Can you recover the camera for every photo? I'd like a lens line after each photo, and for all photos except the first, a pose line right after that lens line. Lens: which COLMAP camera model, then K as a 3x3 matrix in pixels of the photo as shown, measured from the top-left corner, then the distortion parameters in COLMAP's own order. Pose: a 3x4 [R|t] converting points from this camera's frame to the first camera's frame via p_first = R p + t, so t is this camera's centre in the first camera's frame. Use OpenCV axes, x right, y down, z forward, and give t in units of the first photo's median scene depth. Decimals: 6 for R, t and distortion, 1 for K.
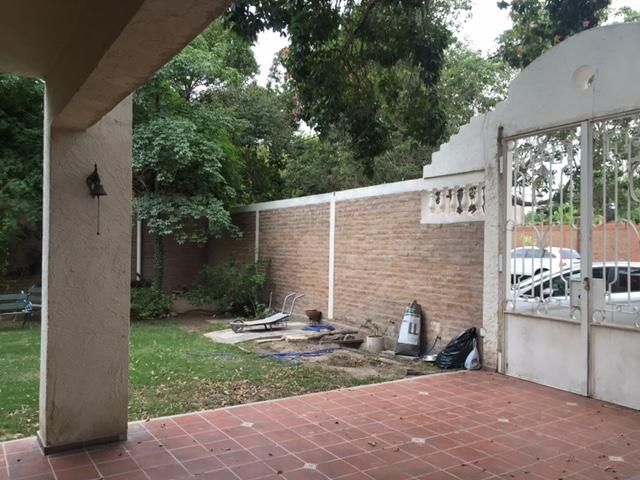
lens RADIAL K [[549.4, 0, 320.0], [0, 549.4, 240.0], [0, 0, 1]] dist [0.068509, -0.091431]
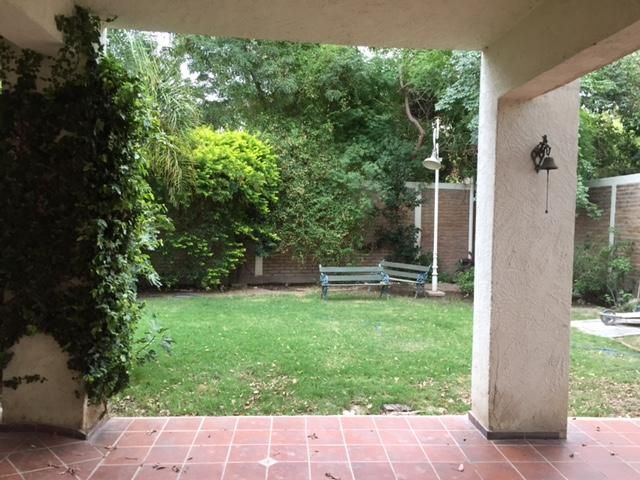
lens RADIAL K [[549.4, 0, 320.0], [0, 549.4, 240.0], [0, 0, 1]] dist [0.068509, -0.091431]
pose [[0.866365, 0.026822, -0.498690, -0.234014], [-0.007224, 0.999125, 0.041189, 0.000129], [0.499359, -0.032082, 0.865801, 0.019829]]
